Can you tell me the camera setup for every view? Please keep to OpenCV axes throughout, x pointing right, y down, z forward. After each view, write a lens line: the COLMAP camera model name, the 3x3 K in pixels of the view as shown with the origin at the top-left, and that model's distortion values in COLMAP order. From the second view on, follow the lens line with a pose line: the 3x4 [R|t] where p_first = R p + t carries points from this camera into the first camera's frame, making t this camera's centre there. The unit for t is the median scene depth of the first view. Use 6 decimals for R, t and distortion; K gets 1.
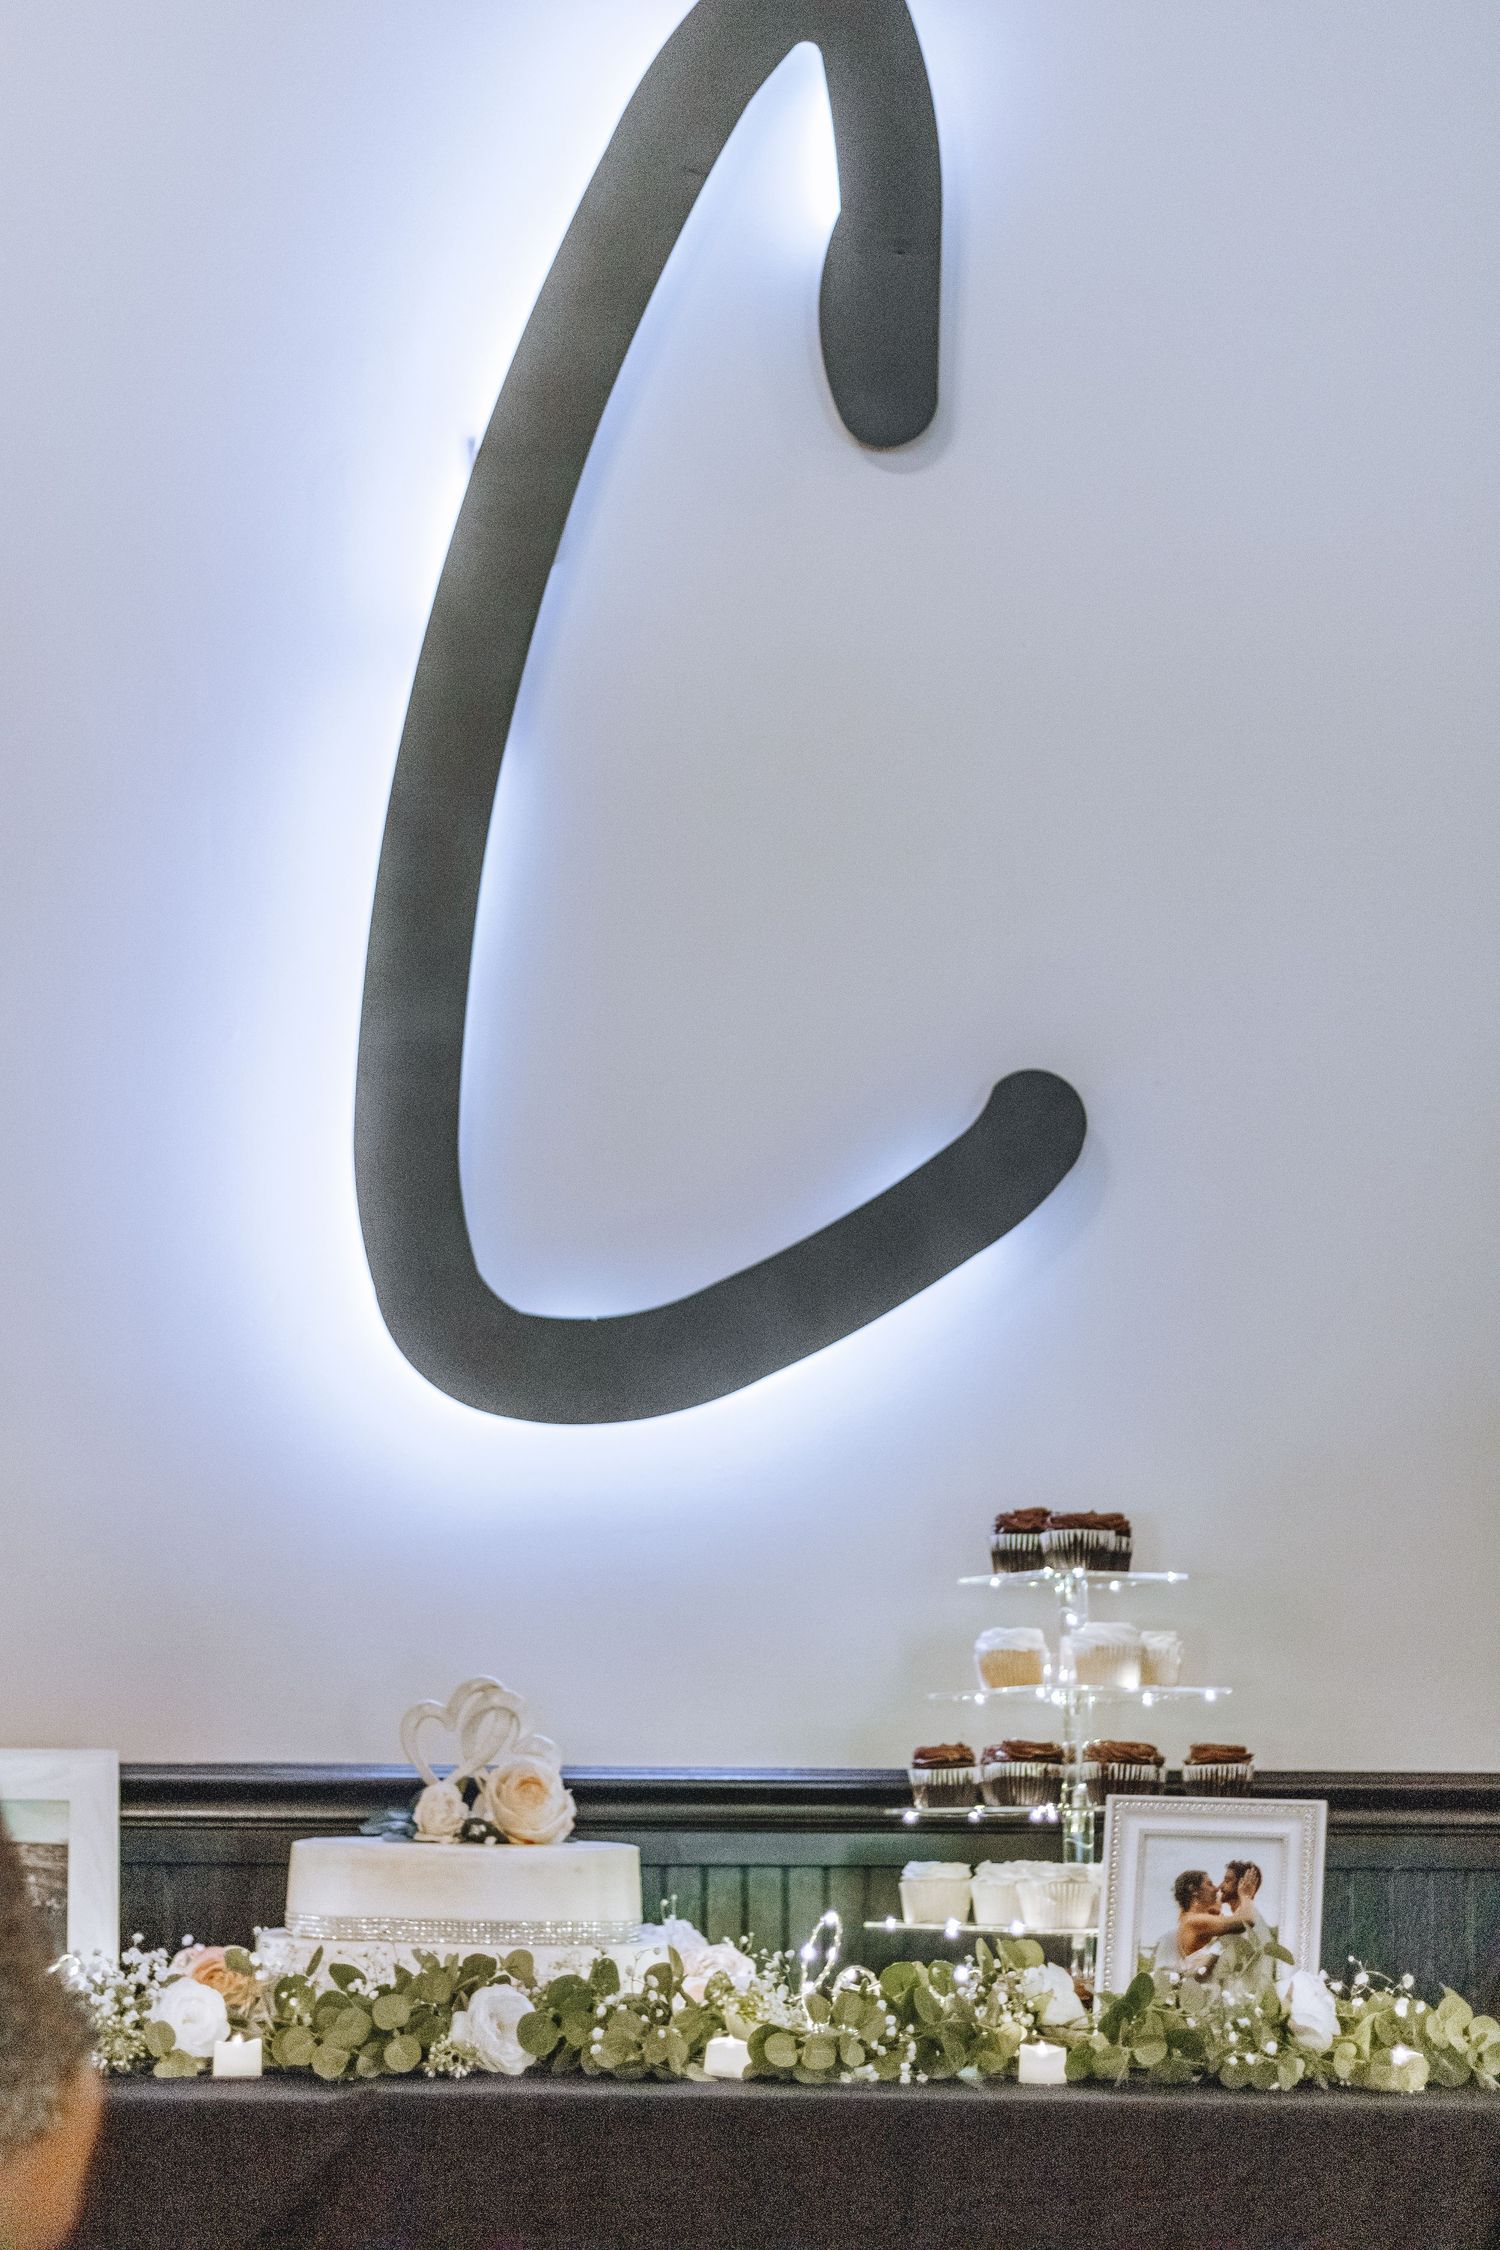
lens RADIAL K [[5211.8, 0, 746.6], [0, 5211.8, 1128.2], [0, 0, 1]] dist [-0.061878, 0.000000]
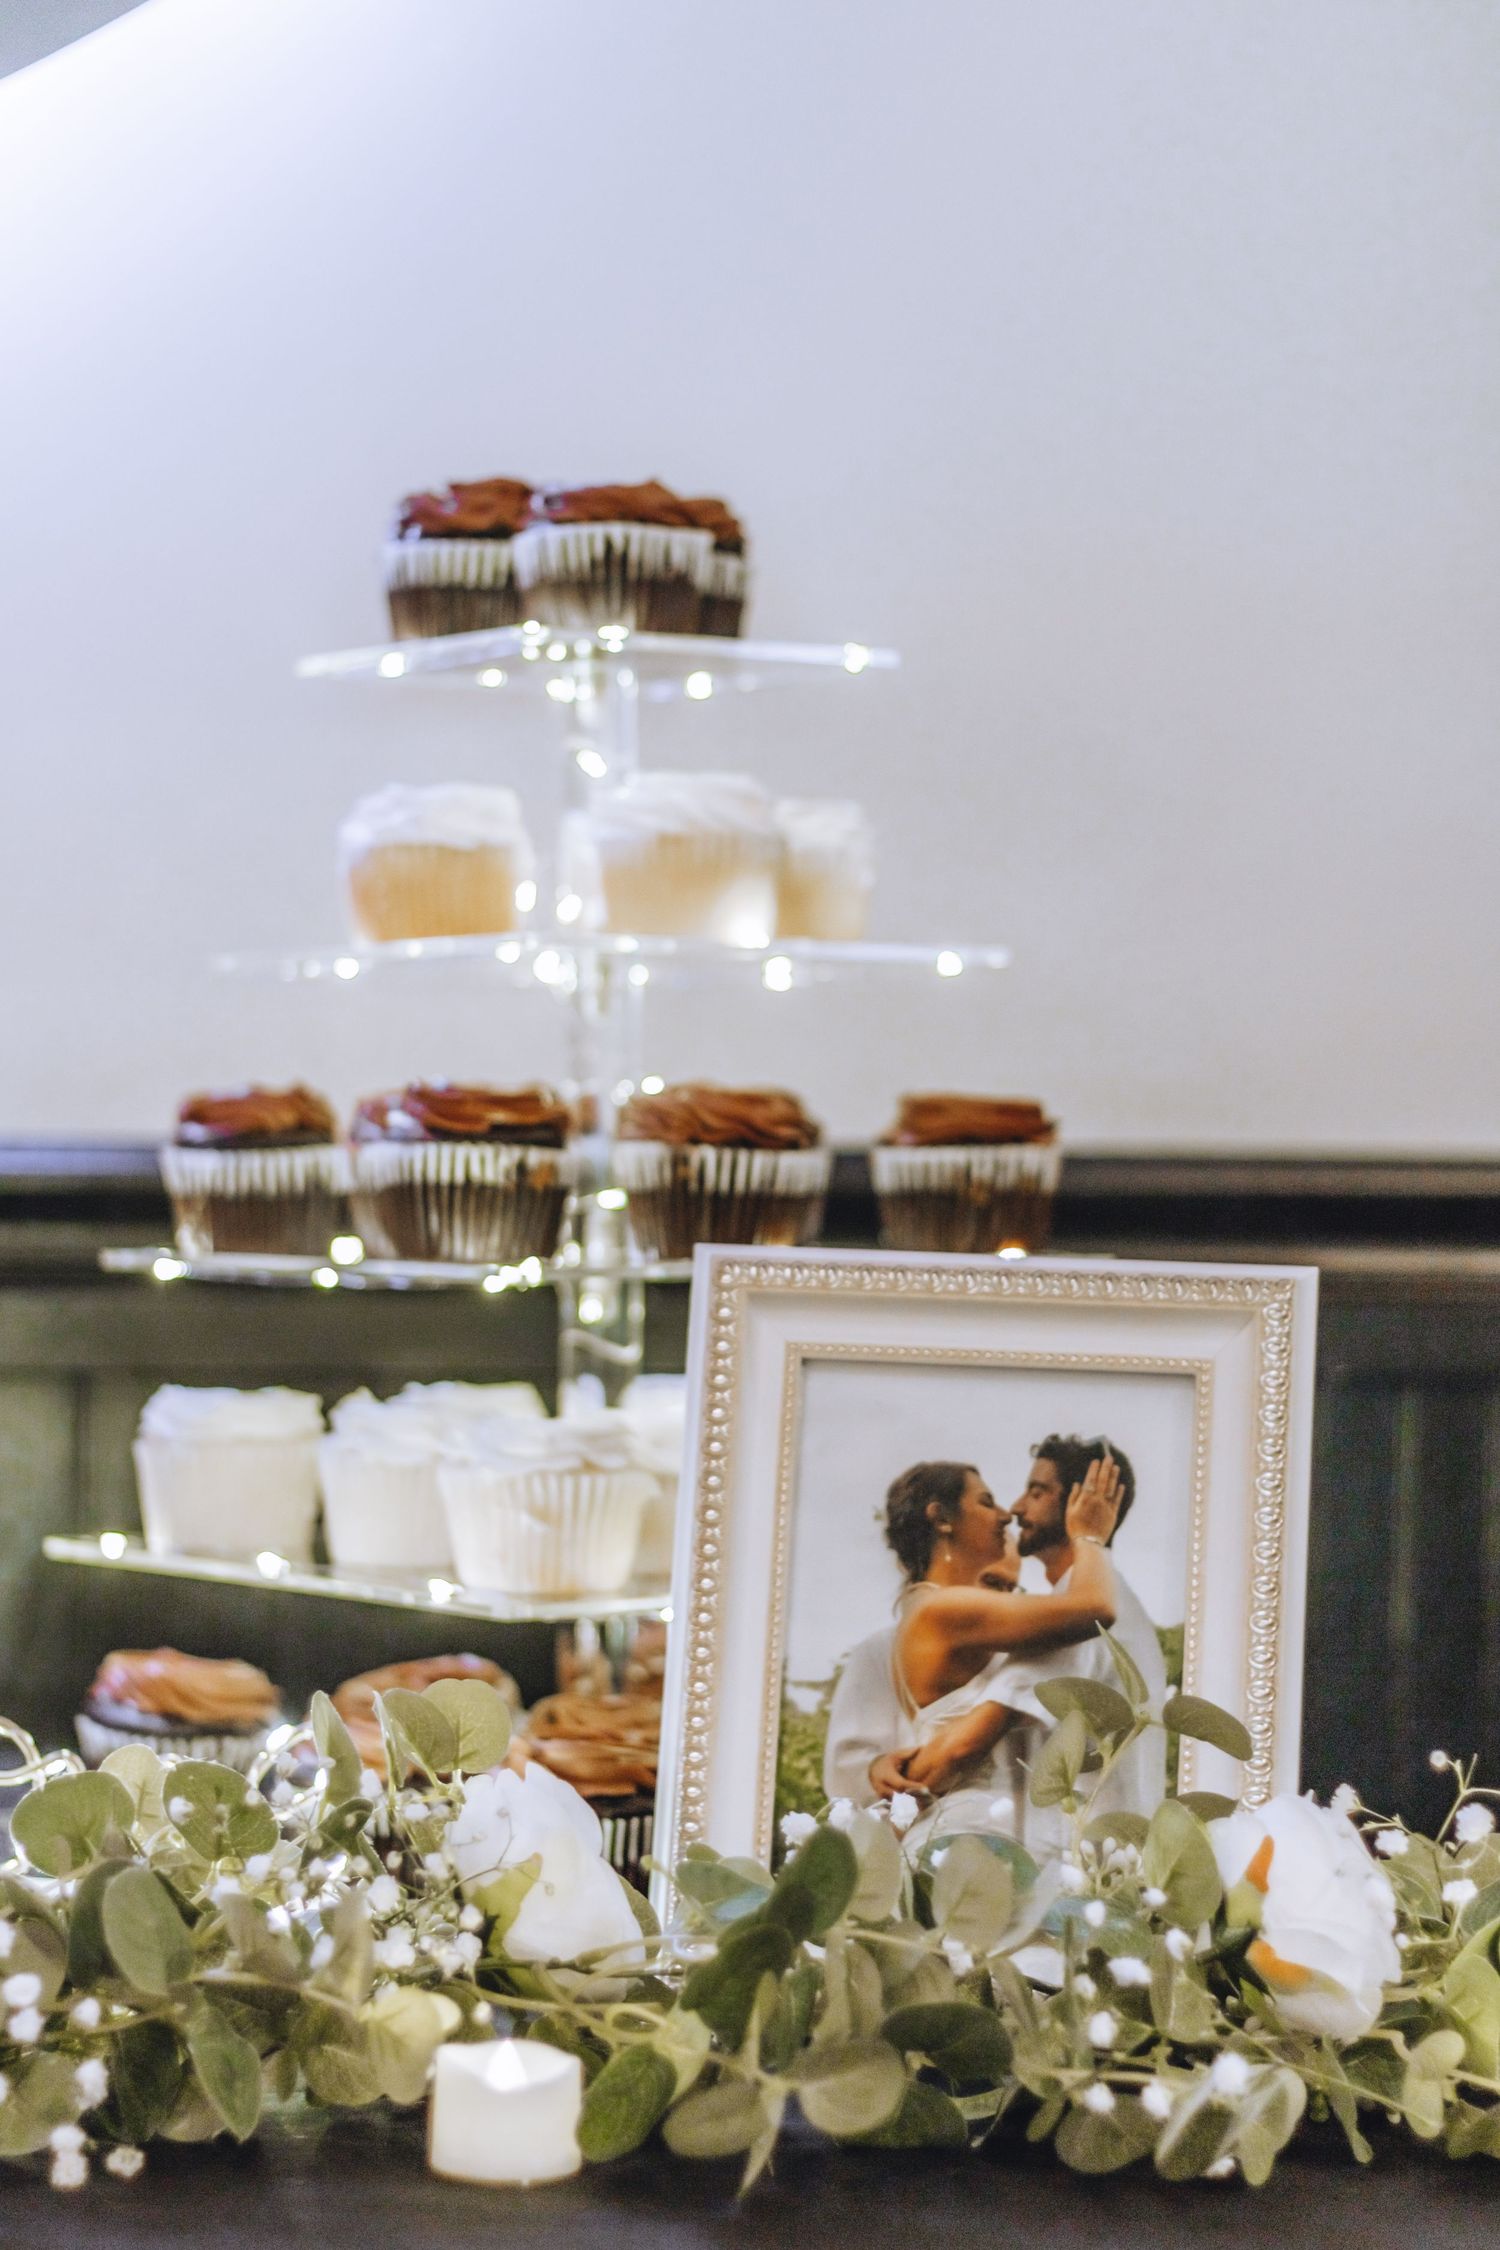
lens RADIAL K [[5211.8, 0, 748.3], [0, 5211.8, 1124.0], [0, 0, 1]] dist [-0.061878, 0.000000]
pose [[0.994407, 0.006751, 0.105400, 0.034426], [-0.021000, 0.990667, 0.134678, 0.070180], [-0.103507, -0.136138, 0.985268, 0.632788]]
